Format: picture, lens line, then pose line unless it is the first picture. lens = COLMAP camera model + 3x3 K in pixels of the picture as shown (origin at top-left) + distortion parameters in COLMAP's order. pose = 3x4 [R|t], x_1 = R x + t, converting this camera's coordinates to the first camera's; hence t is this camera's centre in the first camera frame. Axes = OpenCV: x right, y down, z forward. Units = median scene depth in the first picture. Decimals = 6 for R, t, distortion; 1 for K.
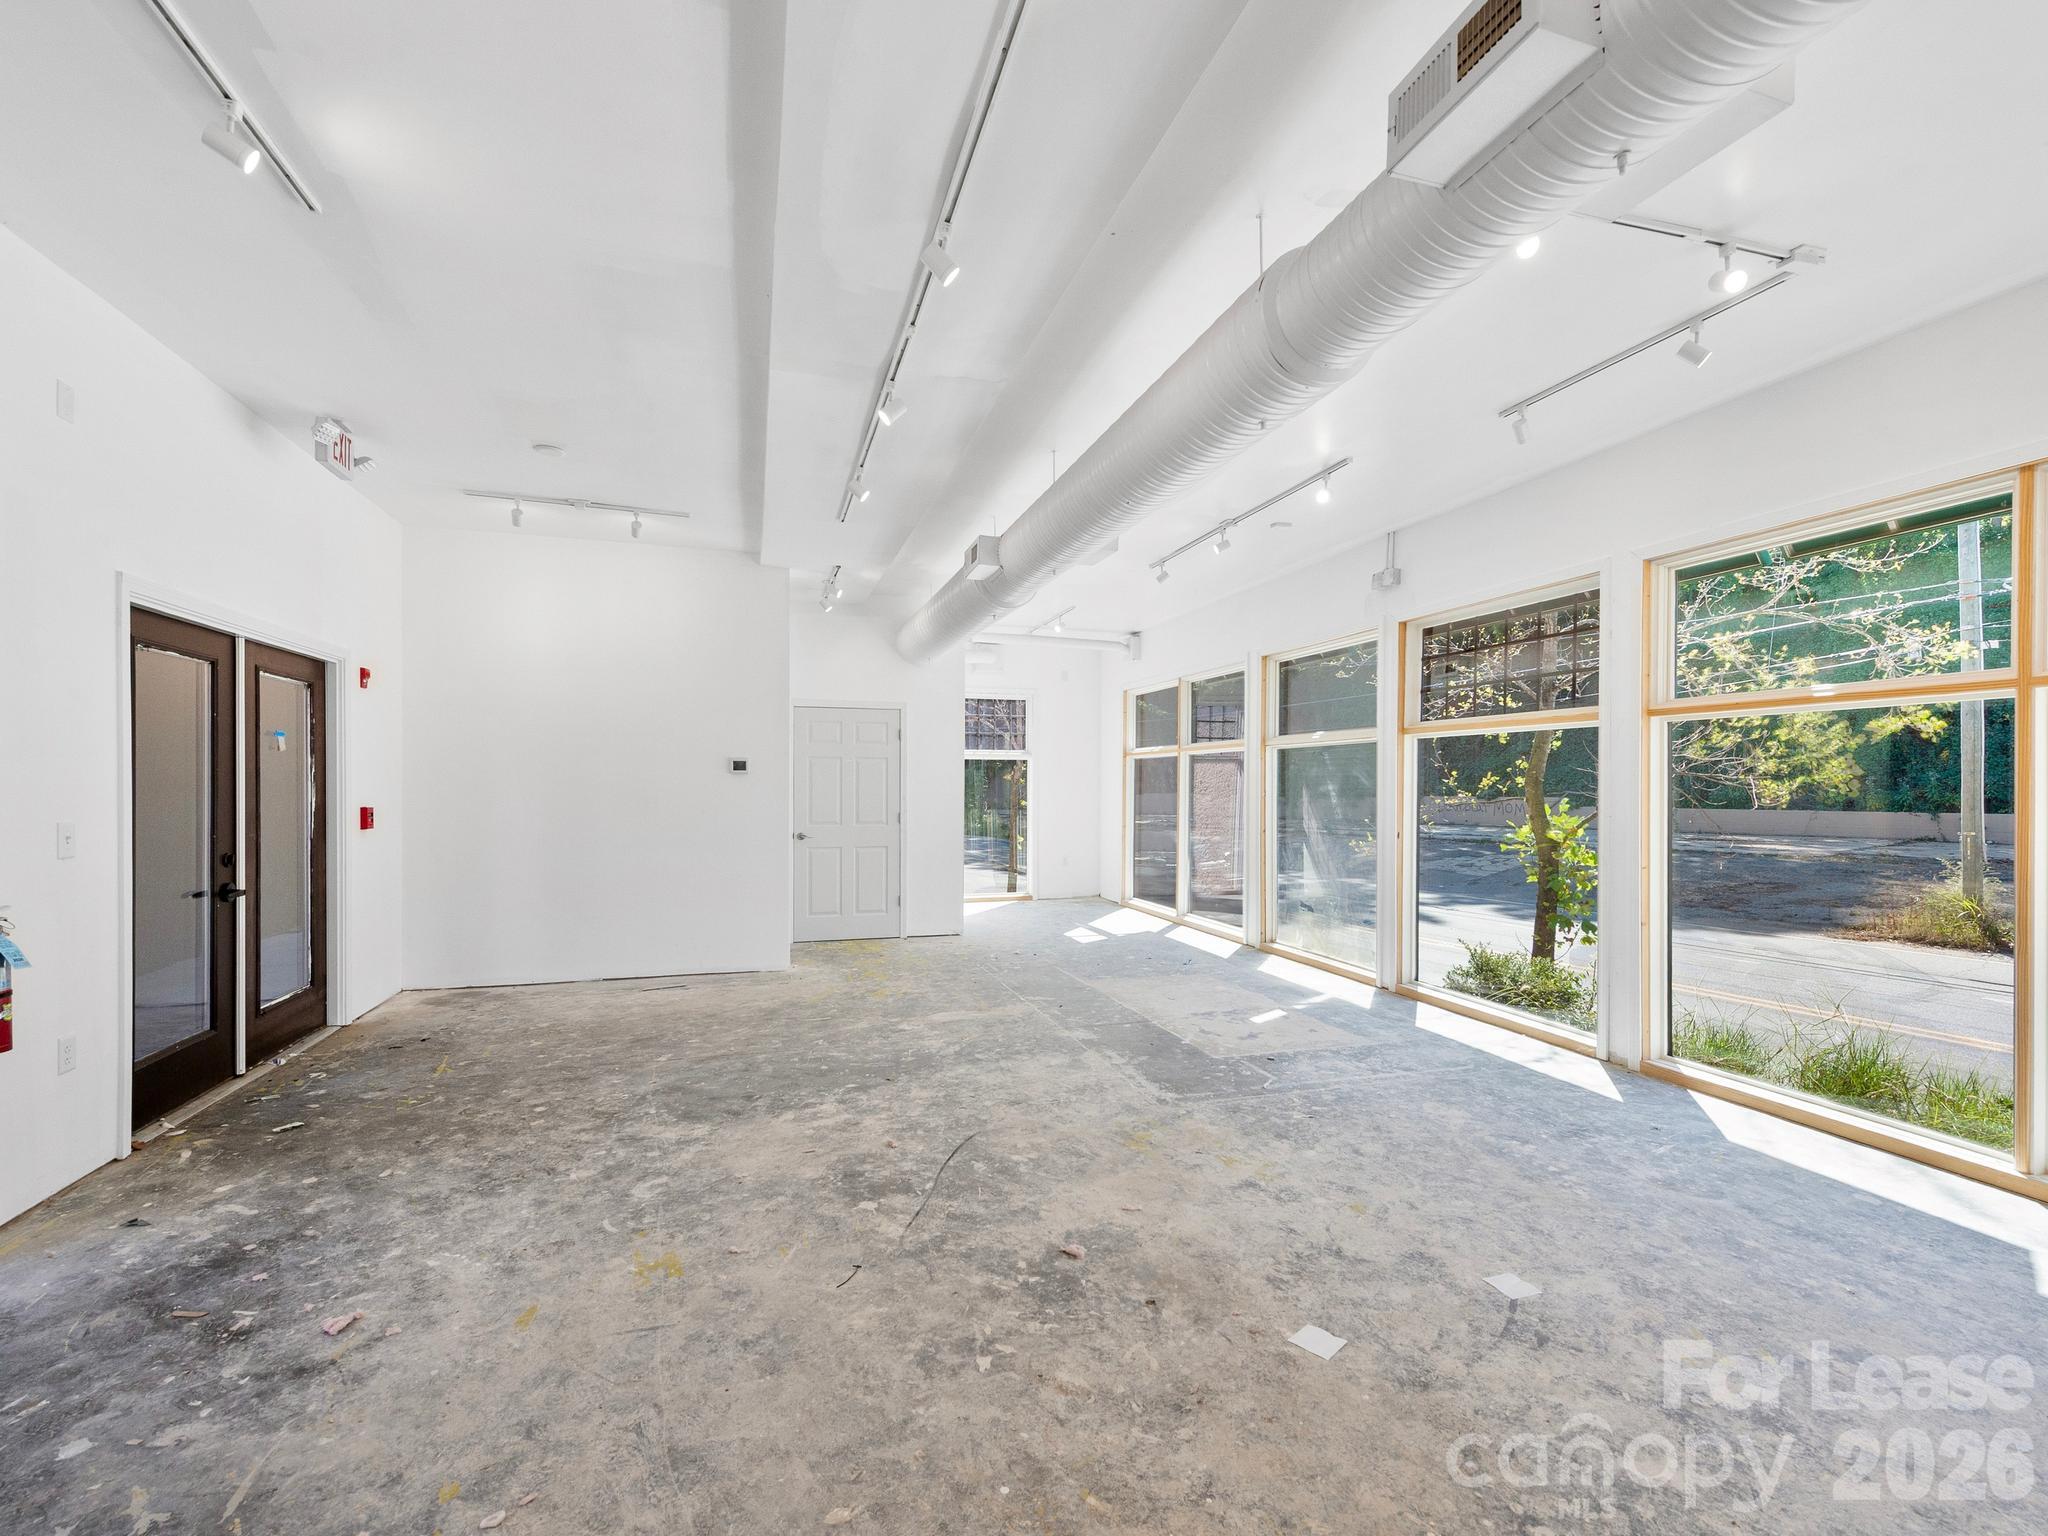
lens RADIAL K [[901.6, 0, 1023.4], [0, 901.6, 784.1], [0, 0, 1]] dist [0.014440, 0.000082]
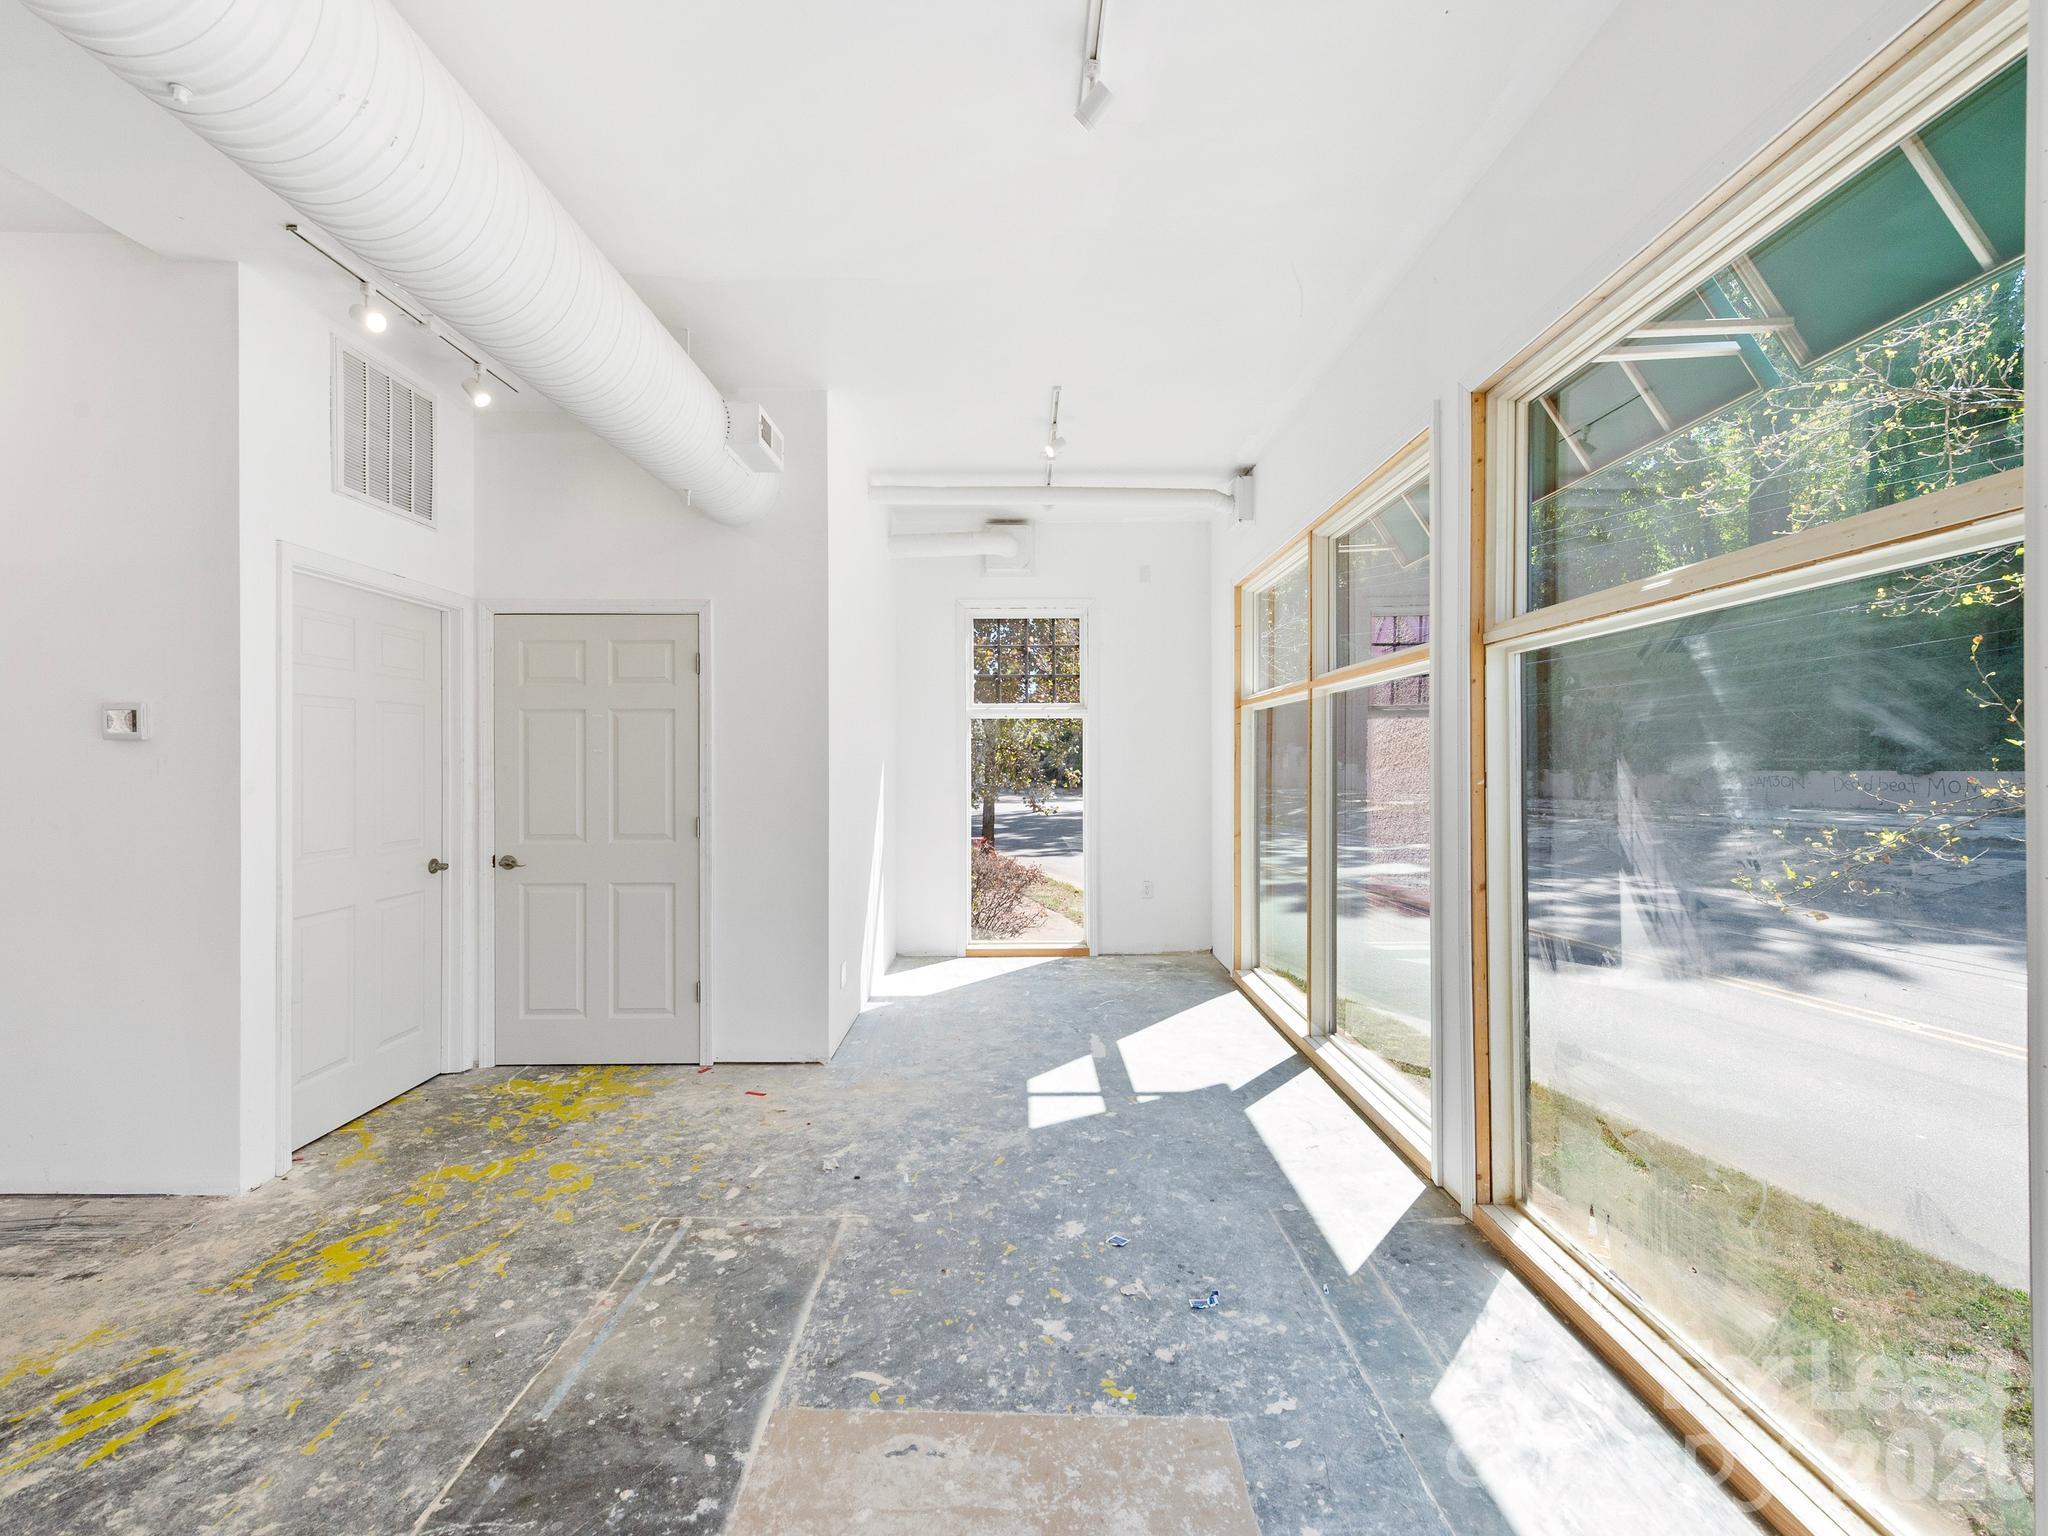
lens RADIAL K [[901.6, 0, 1022.2], [0, 901.6, 758.4], [0, 0, 1]] dist [0.014440, 0.000082]
pose [[0.959837, -0.006397, -0.280486, 0.192186], [0.004905, 0.999970, -0.006022, 0.002746], [0.280516, 0.004404, 0.959839, 0.604467]]
